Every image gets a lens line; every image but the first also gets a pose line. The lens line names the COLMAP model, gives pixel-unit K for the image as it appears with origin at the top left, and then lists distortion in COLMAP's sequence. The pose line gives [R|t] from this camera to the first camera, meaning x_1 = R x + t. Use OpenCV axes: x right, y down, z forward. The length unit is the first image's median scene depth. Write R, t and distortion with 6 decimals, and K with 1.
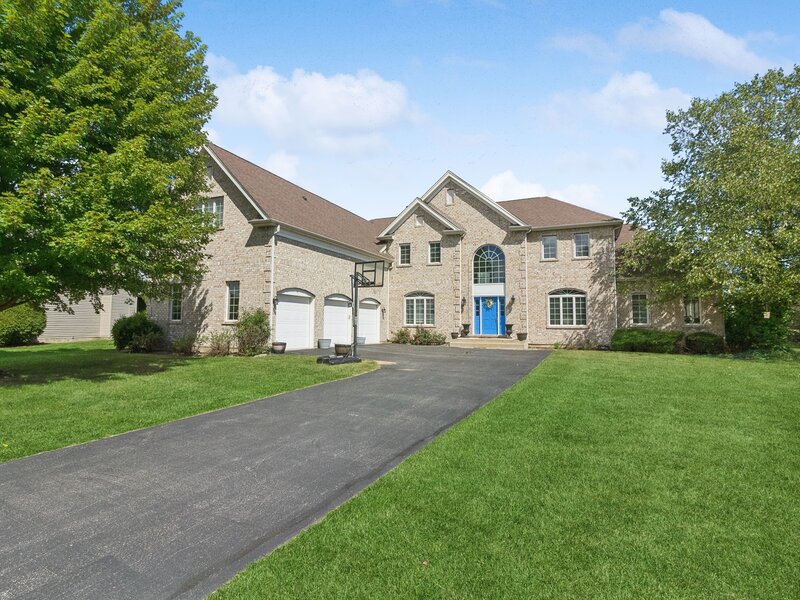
lens RADIAL K [[405.2, 0, 400.0], [0, 405.2, 300.0], [0, 0, 1]] dist [0.000132, 0.000326]
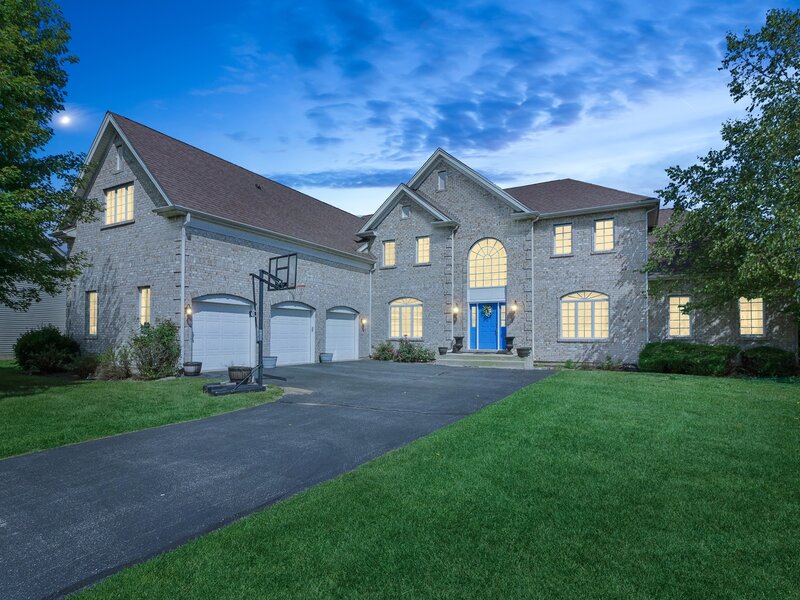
lens RADIAL K [[424.0, 0, 400.2], [0, 424.0, 330.9], [0, 0, 1]] dist [0.003571, -0.000165]
pose [[0.996217, -0.005537, -0.086729, 0.138100], [0.009844, 0.998735, 0.049311, 0.004873], [0.086346, -0.049978, 0.995011, 0.158373]]
